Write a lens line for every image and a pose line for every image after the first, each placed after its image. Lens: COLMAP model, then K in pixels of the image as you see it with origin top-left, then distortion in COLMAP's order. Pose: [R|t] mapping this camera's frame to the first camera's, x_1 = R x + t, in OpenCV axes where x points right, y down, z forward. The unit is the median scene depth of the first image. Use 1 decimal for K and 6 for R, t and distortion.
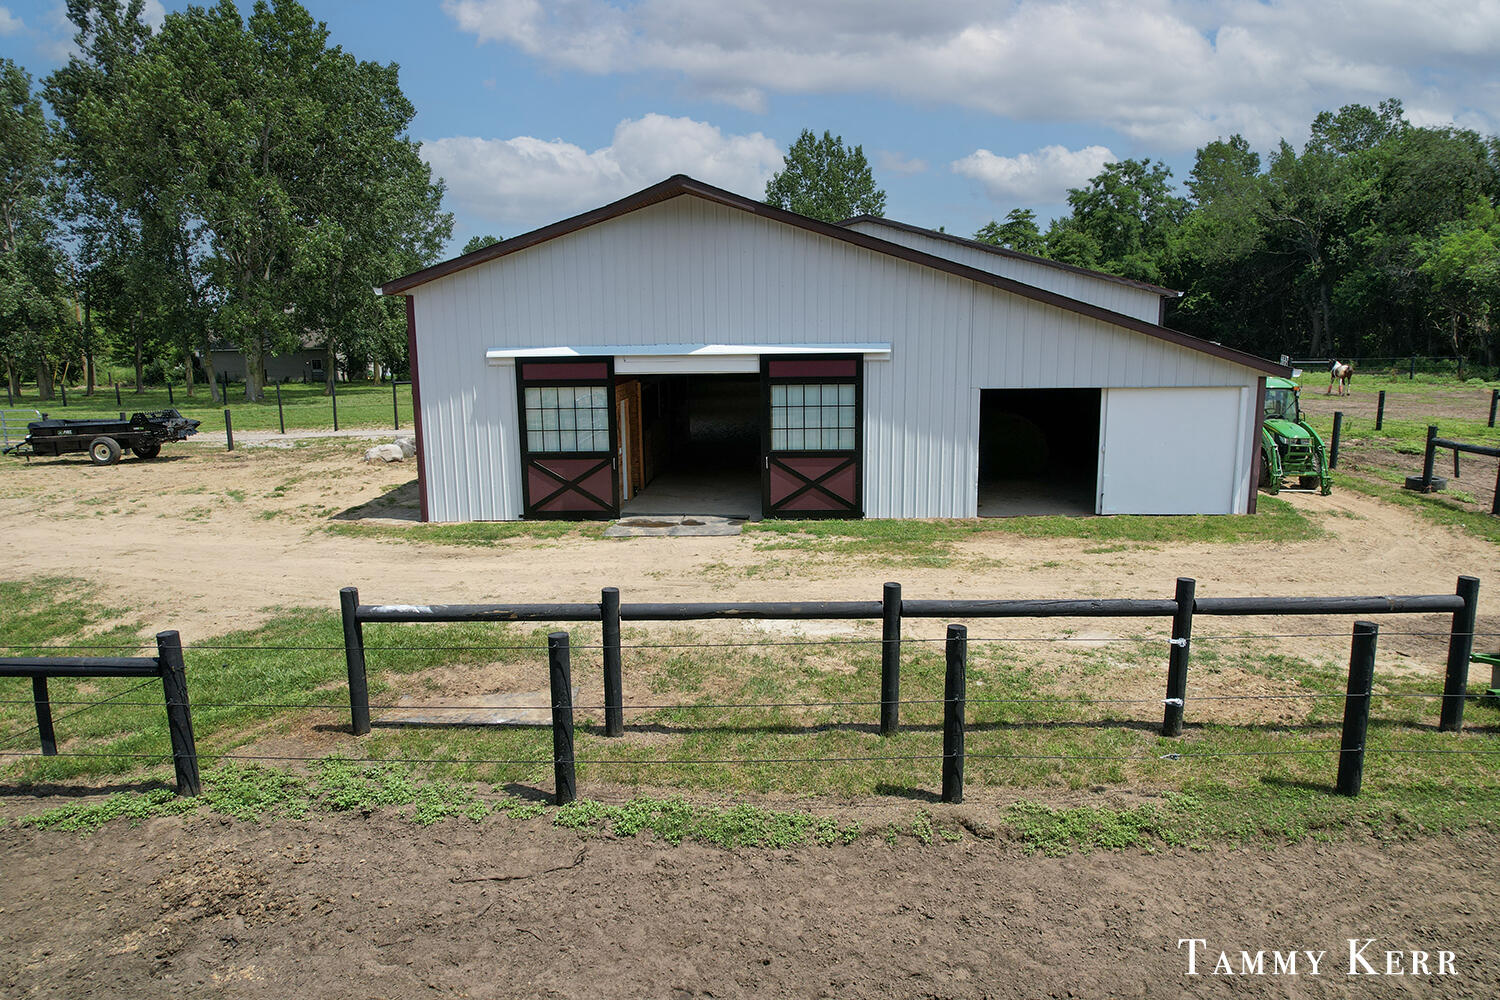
lens RADIAL K [[950.4, 0, 750.0], [0, 950.4, 500.0], [0, 0, 1]] dist [-0.090567, 0.080171]
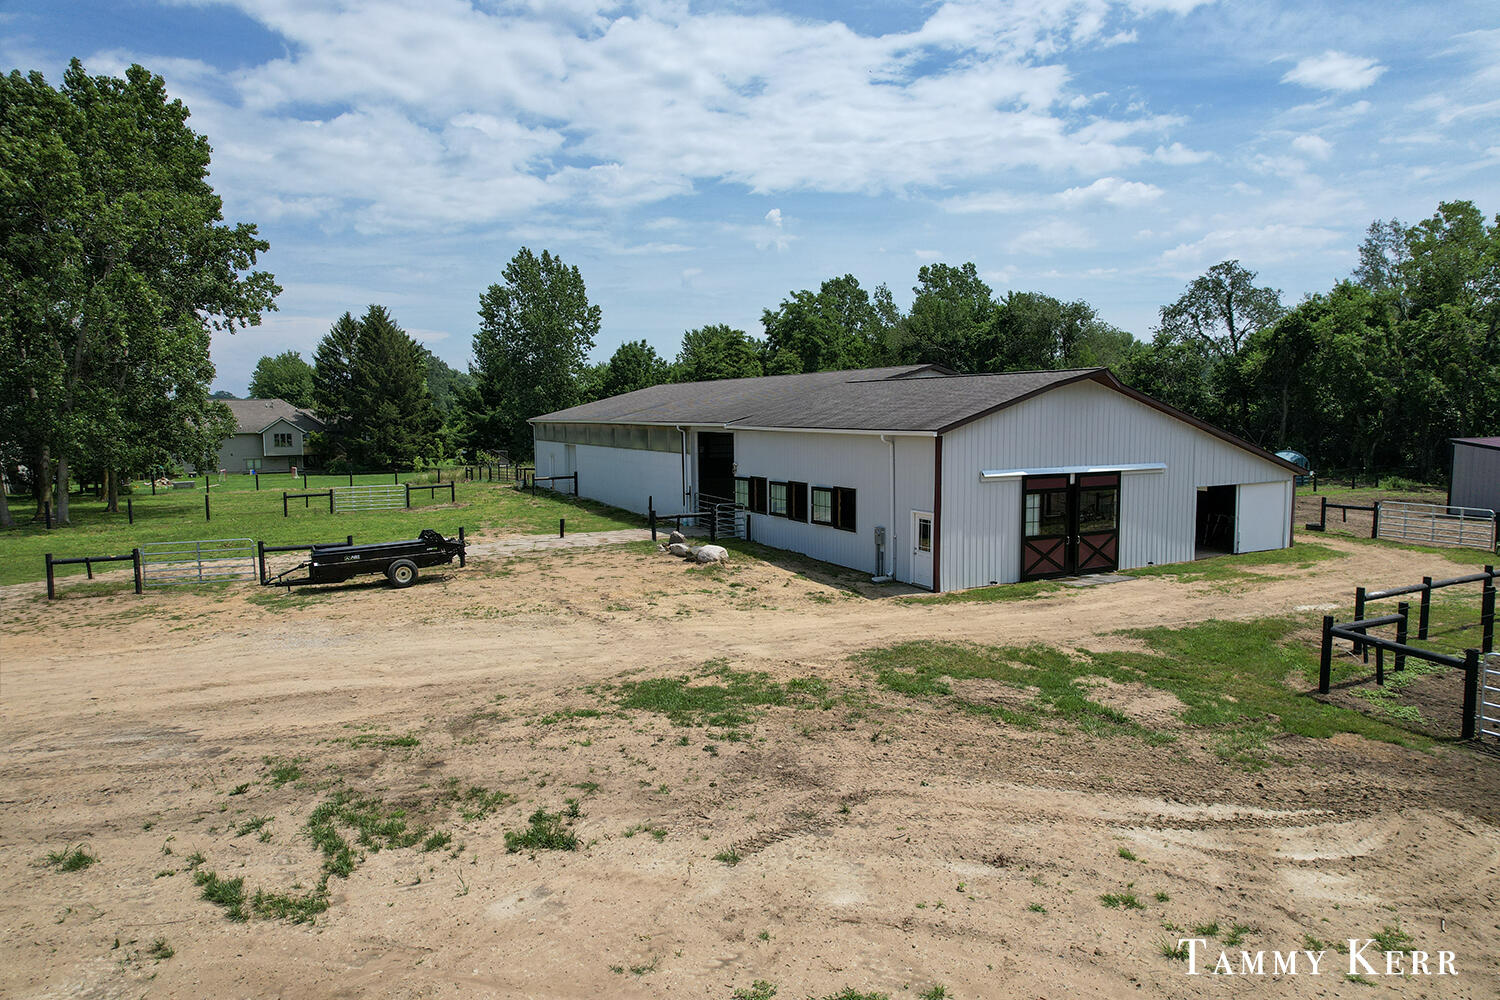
lens RADIAL K [[950.4, 0, 750.0], [0, 950.4, 500.0], [0, 0, 1]] dist [-0.090567, 0.080171]
pose [[0.878576, -0.038278, 0.476066, -1.286660], [0.084947, 0.993414, -0.076895, -0.029456], [-0.469987, 0.107999, 0.876041, -0.119900]]
